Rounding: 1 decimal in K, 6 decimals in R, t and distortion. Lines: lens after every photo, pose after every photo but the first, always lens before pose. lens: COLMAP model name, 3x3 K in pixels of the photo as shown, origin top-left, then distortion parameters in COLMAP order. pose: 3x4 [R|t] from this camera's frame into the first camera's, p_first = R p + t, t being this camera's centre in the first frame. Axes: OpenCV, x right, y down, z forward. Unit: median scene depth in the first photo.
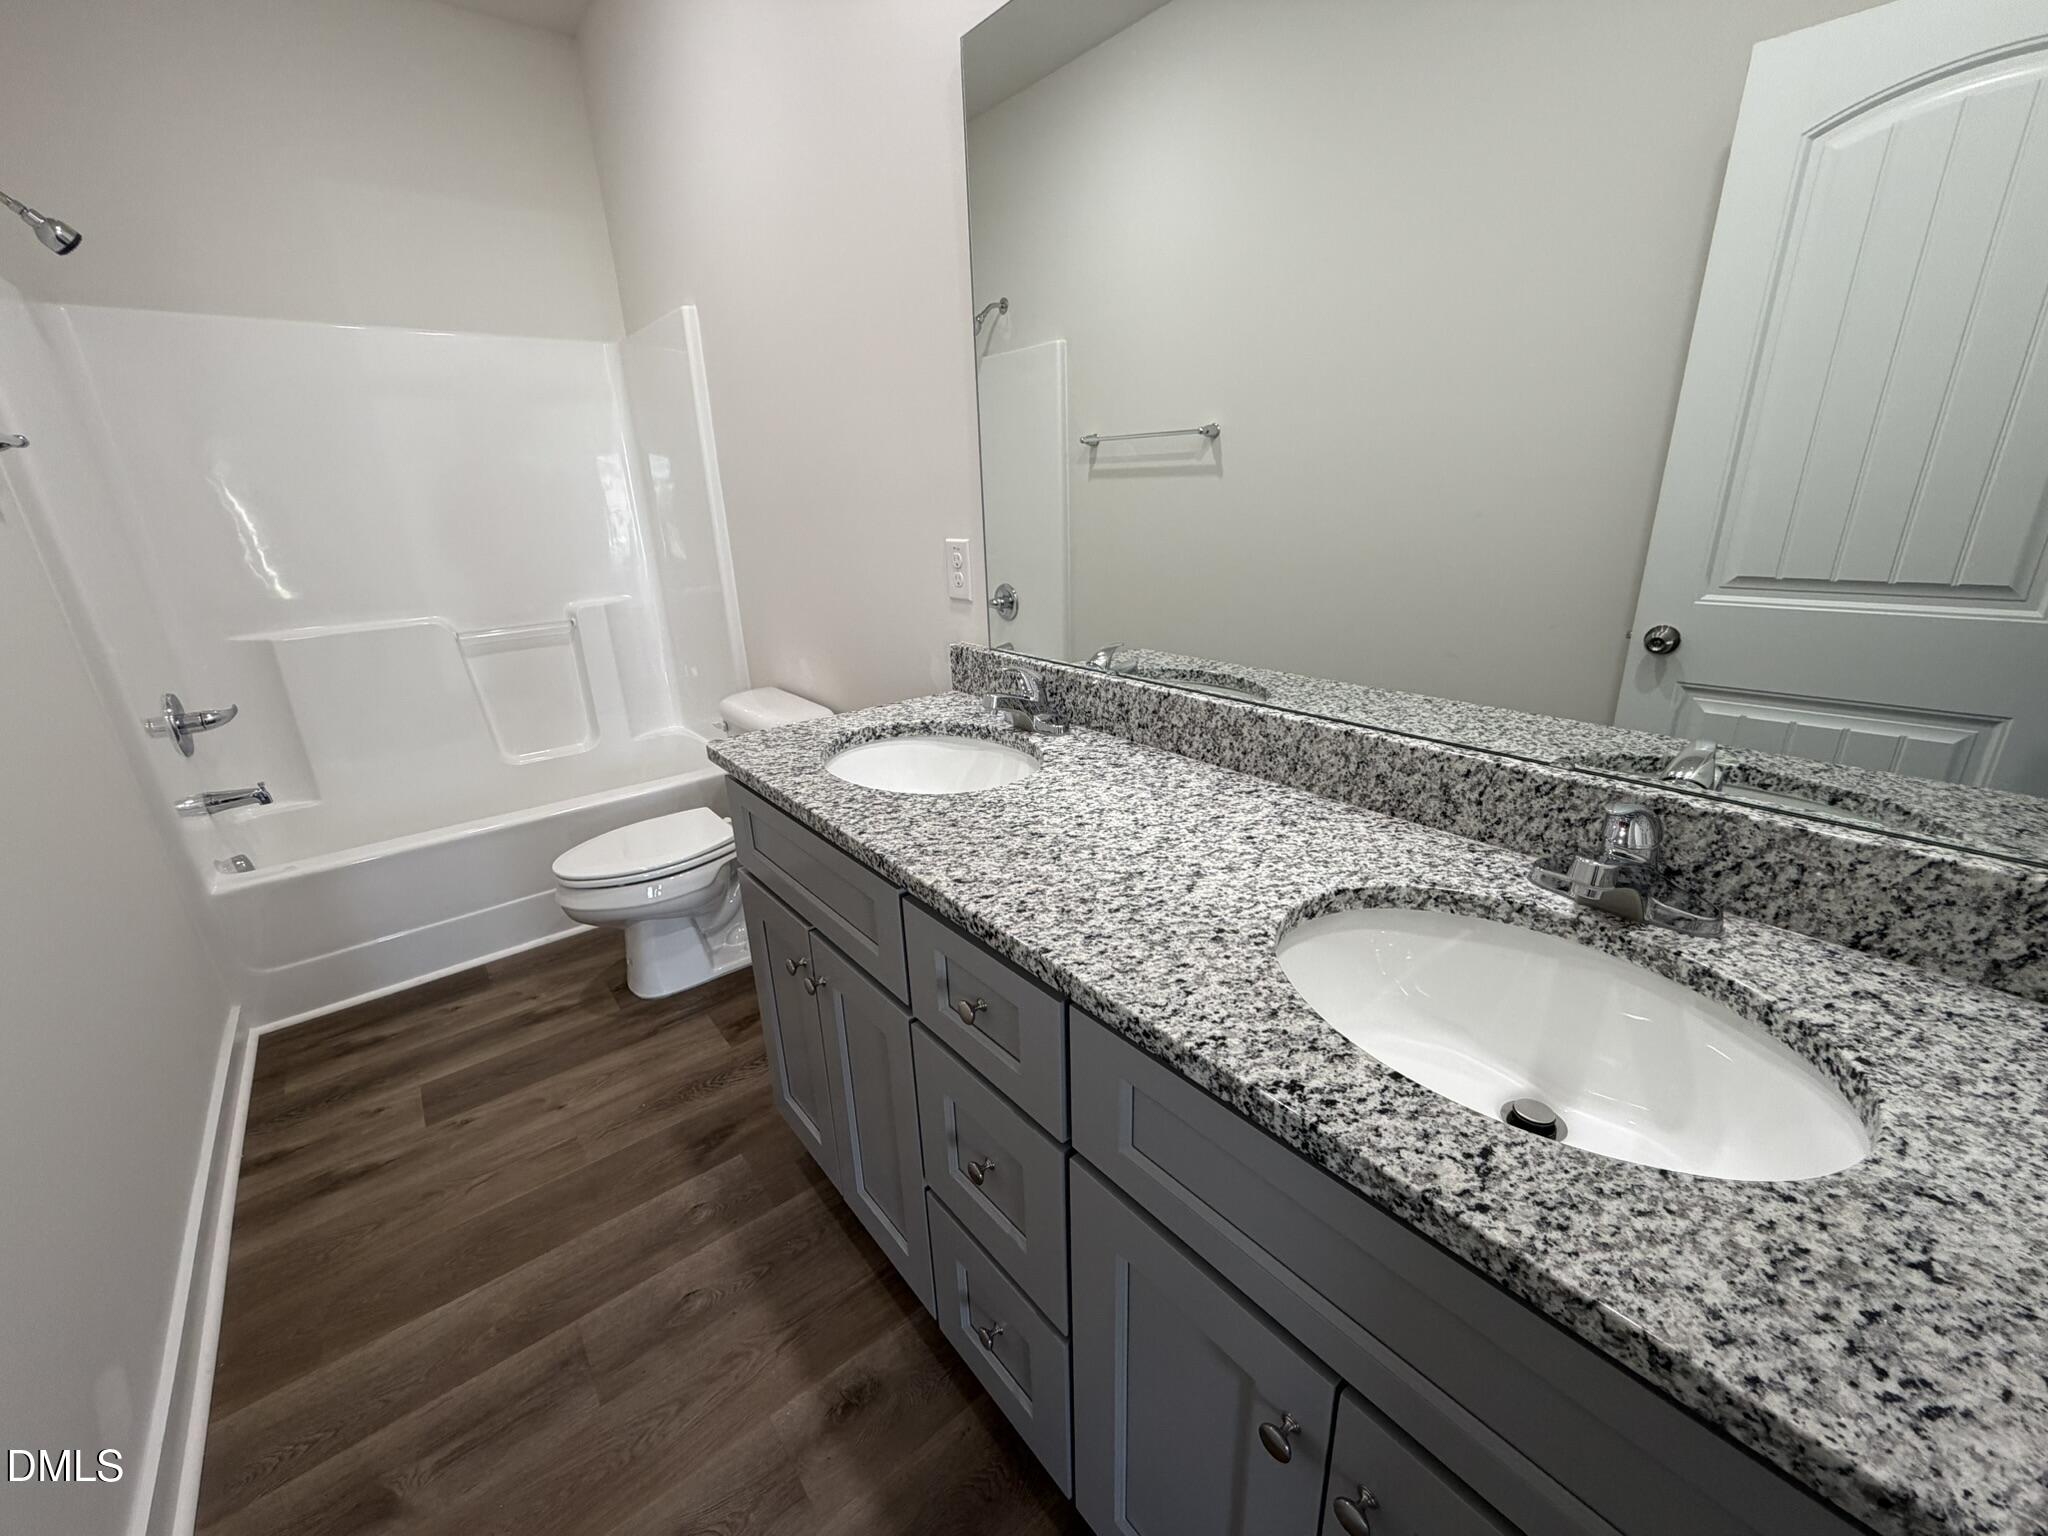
lens RADIAL K [[825.8, 0, 1019.8], [0, 825.8, 770.2], [0, 0, 1]] dist [-0.001499, -0.000219]
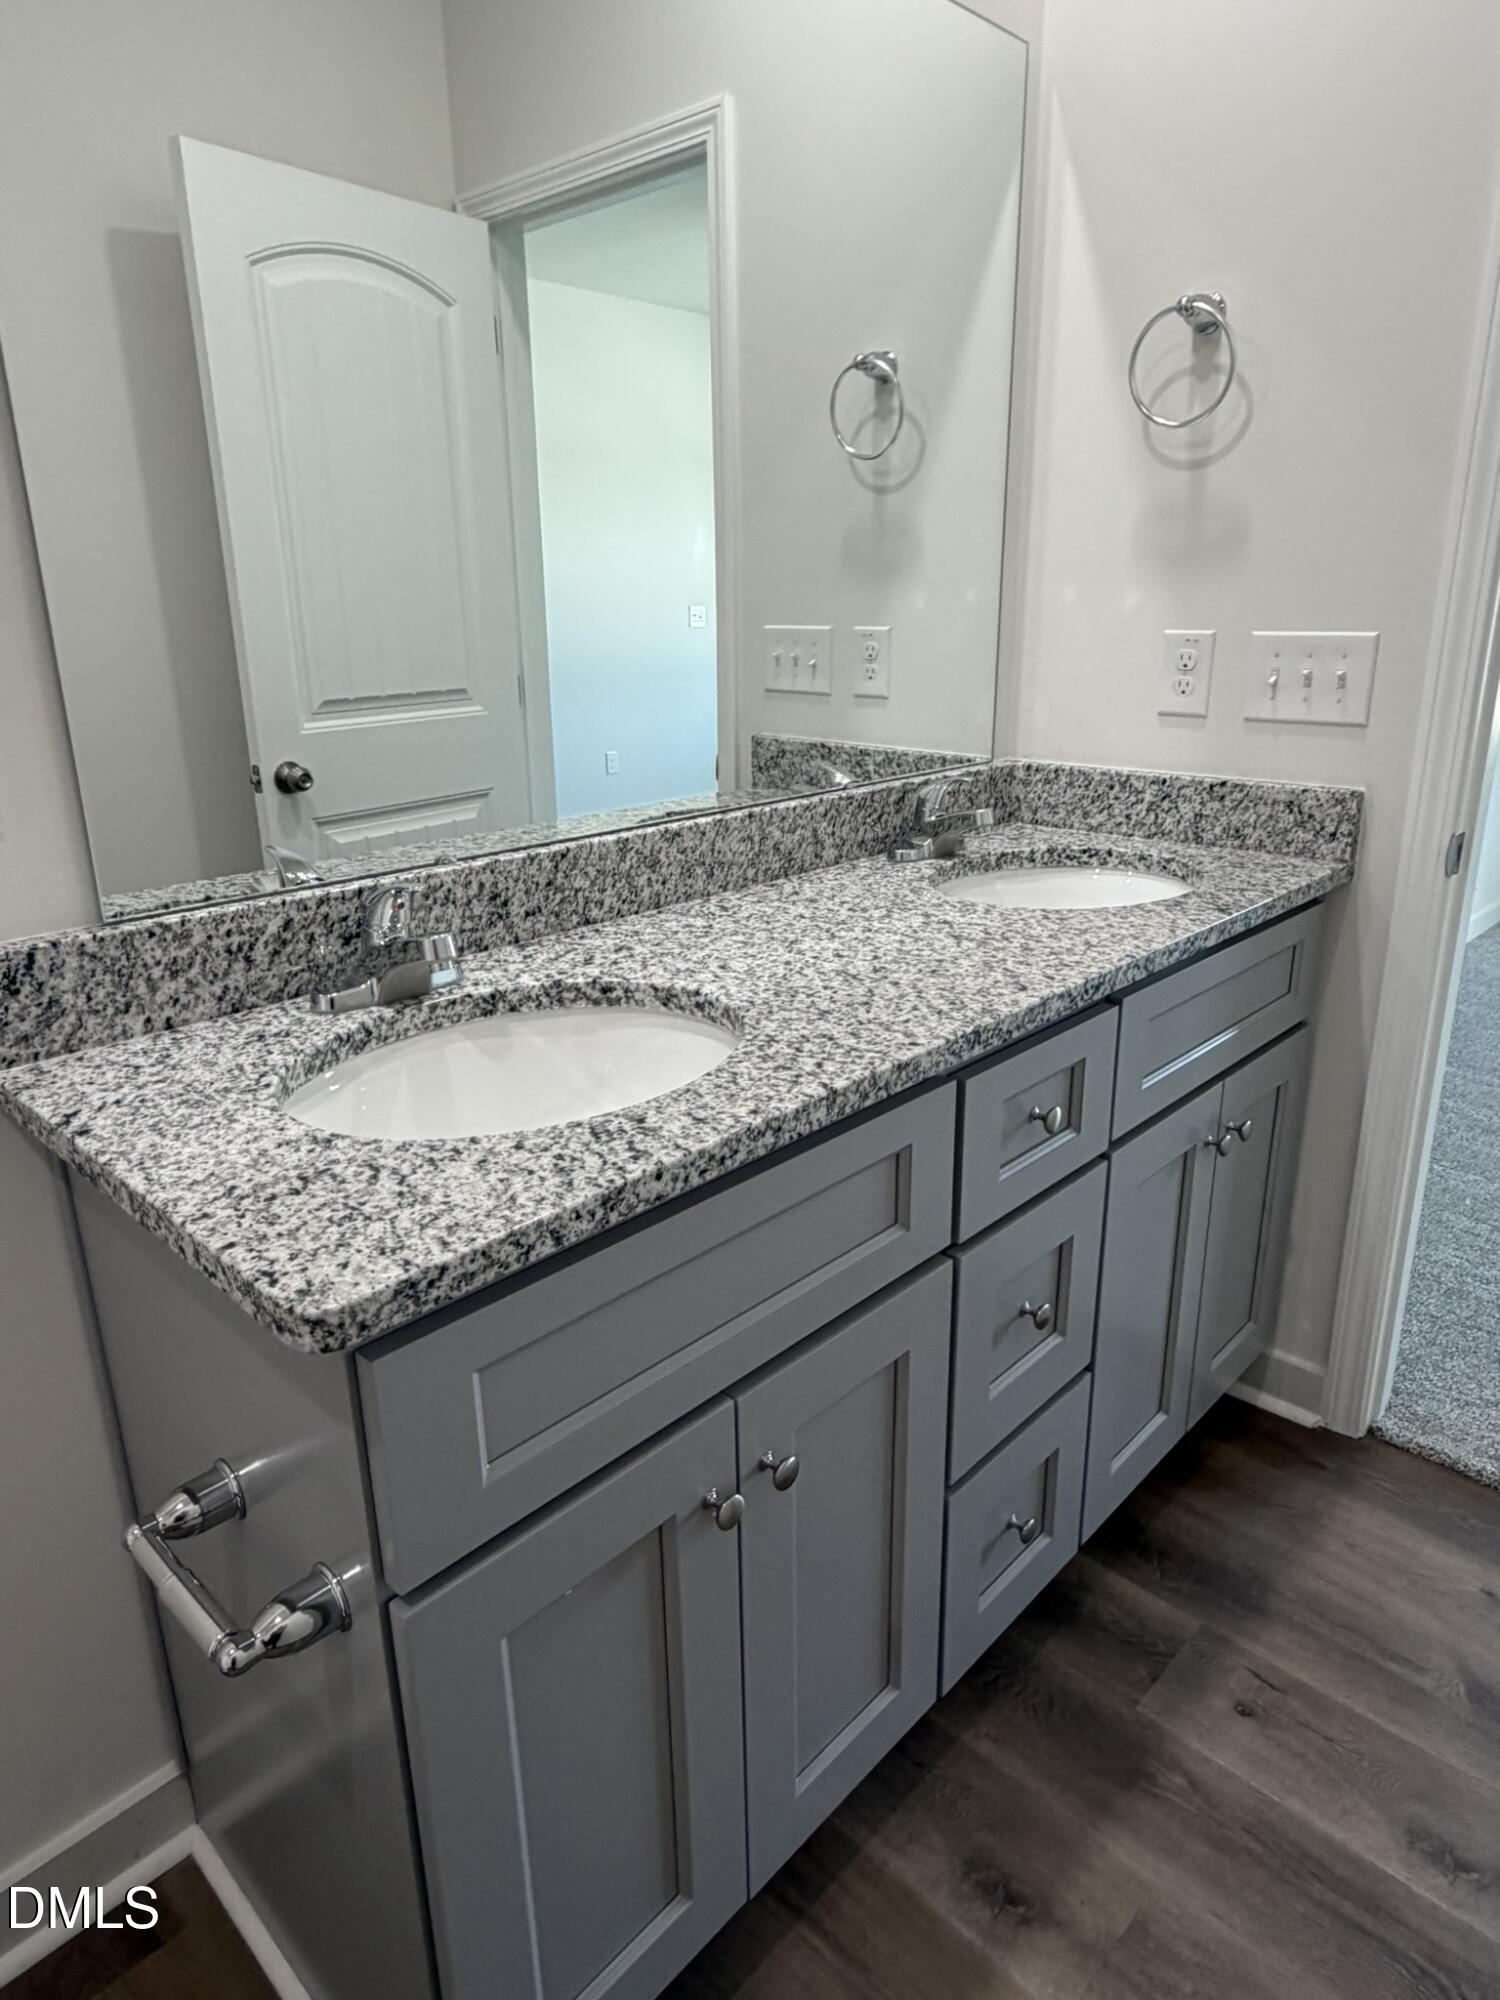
lens RADIAL K [[1208.7, 0, 750.0], [0, 1208.7, 1000.0], [0, 0, 1]] dist [0.001316, 0.000956]
pose [[-0.127727, -0.275138, 0.952882, -0.828807], [0.343324, 0.889089, 0.302738, -0.224765], [-0.930492, 0.365815, -0.019099, 0.855185]]
